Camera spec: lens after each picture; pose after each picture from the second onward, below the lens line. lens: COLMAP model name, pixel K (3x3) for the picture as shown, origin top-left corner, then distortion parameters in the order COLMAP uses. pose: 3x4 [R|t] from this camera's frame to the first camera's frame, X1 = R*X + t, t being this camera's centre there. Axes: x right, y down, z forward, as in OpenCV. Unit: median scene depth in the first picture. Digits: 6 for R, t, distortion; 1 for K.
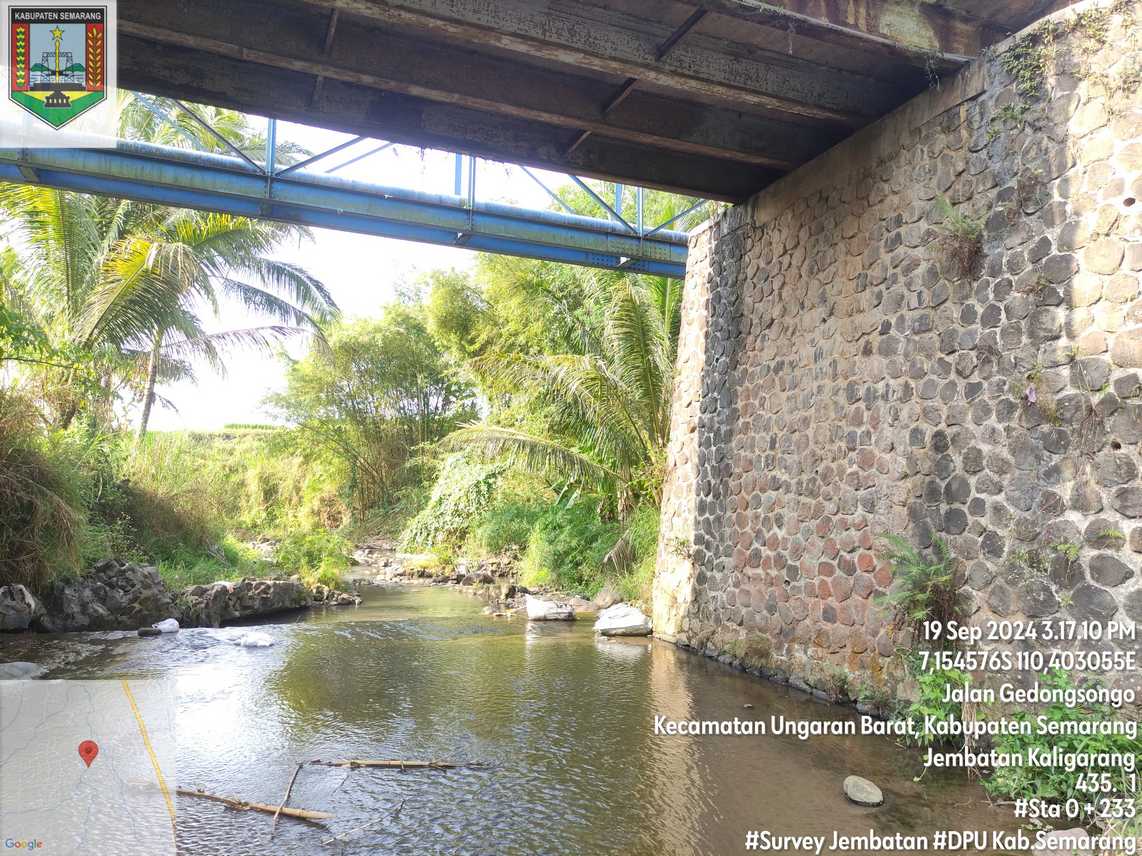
lens RADIAL K [[844.3, 0, 569.9], [0, 844.3, 426.7], [0, 0, 1]] dist [0.072795, -0.078511]
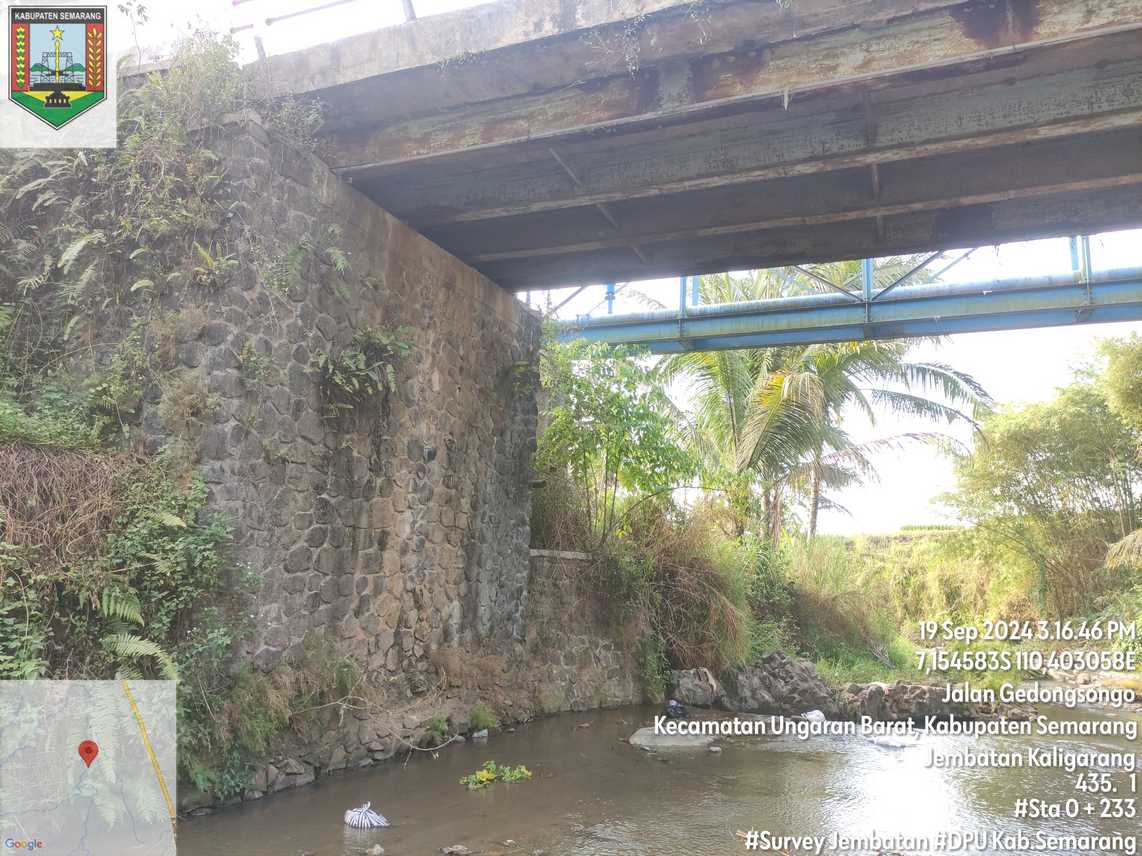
lens RADIAL K [[846.4, 0, 568.2], [0, 846.4, 423.6], [0, 0, 1]] dist [0.042879, -0.032255]
pose [[0.717340, -0.128976, -0.684681, 0.121701], [0.045273, 0.989268, -0.138919, -0.005015], [0.695251, 0.068655, 0.715481, -0.046196]]
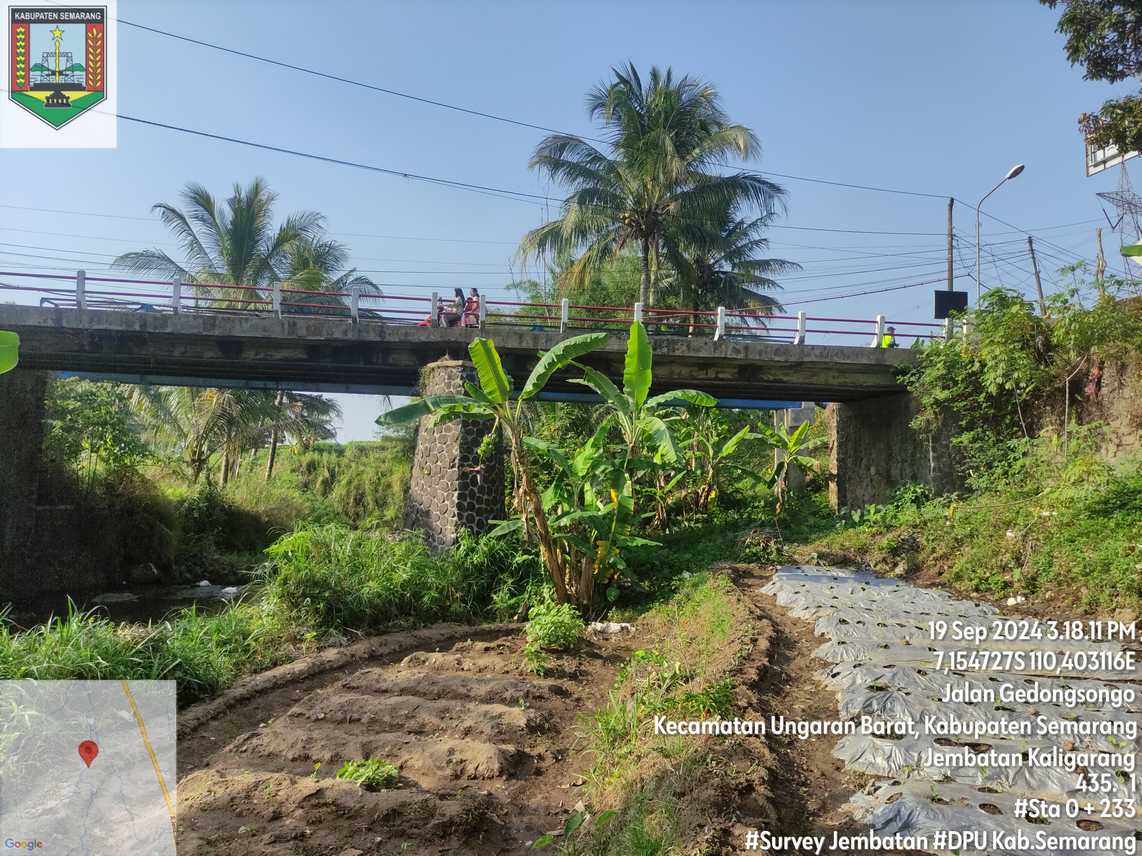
lens RADIAL K [[846.4, 0, 568.2], [0, 846.4, 423.6], [0, 0, 1]] dist [0.042879, -0.032255]
pose [[0.966764, -0.014594, -0.255253, 1.153058], [0.019071, 0.999705, 0.015073, -0.225713], [0.254958, -0.019440, 0.966757, -1.015884]]
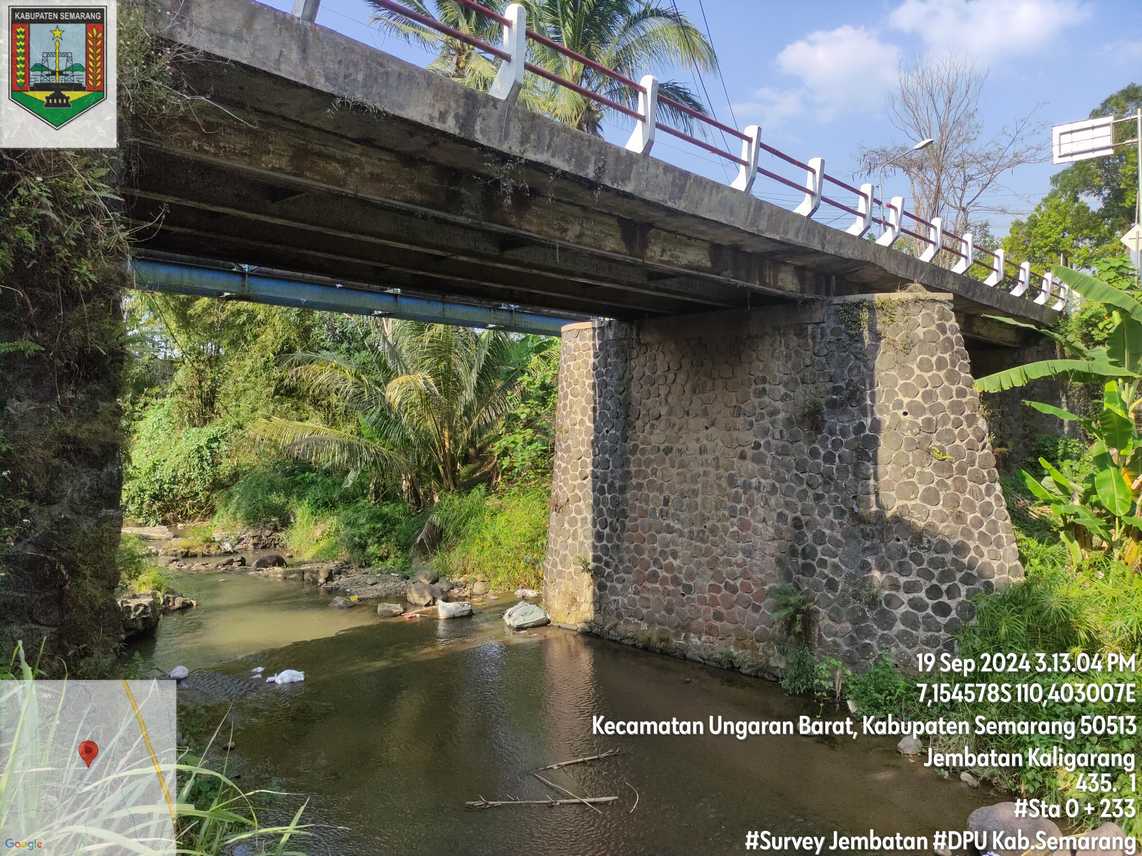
lens RADIAL K [[844.3, 0, 569.9], [0, 844.3, 426.7], [0, 0, 1]] dist [0.072795, -0.078511]
pose [[0.901026, -0.024550, 0.433070, -0.549112], [-0.022776, 0.994342, 0.103756, -0.258154], [-0.433166, -0.103350, 0.895369, -0.259034]]
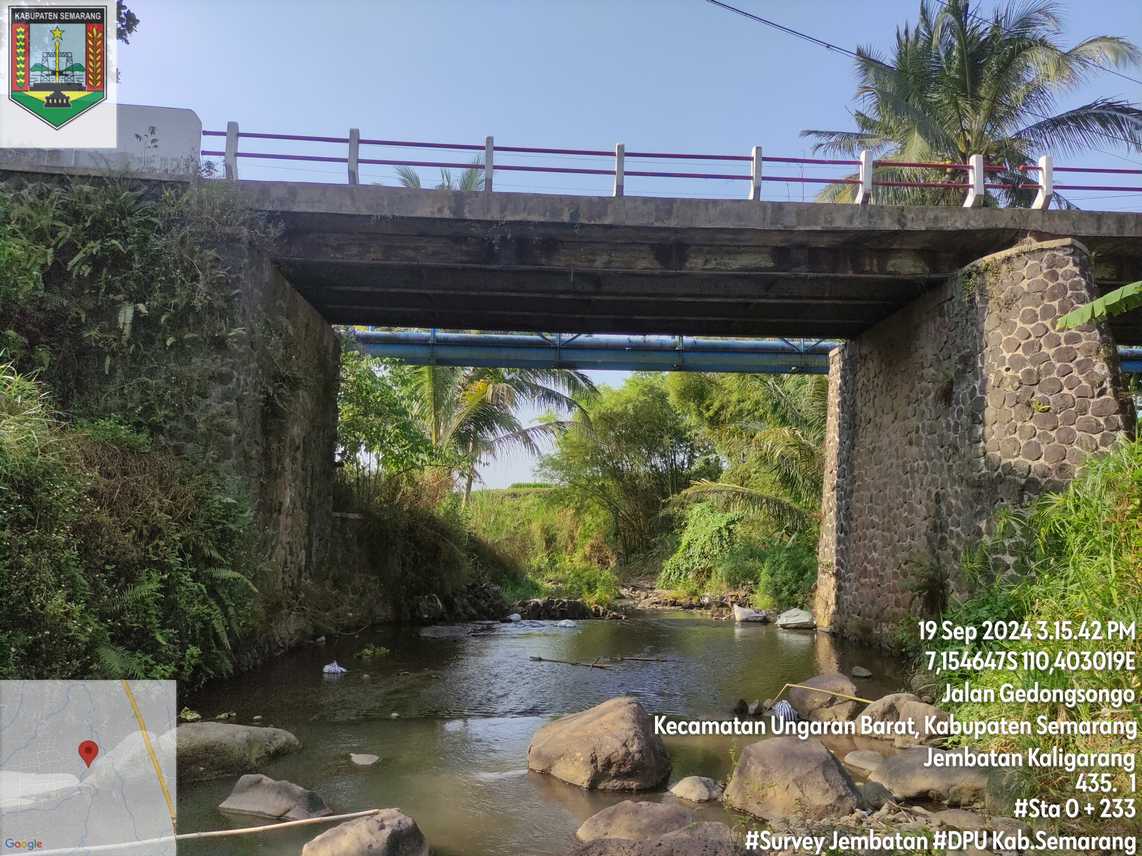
lens RADIAL K [[844.3, 0, 569.9], [0, 844.3, 426.7], [0, 0, 1]] dist [0.072795, -0.078511]
pose [[0.953320, -0.063095, -0.295296, 0.174655], [0.046774, 0.996978, -0.062019, -0.040315], [0.298317, 0.045312, 0.953391, -0.663277]]
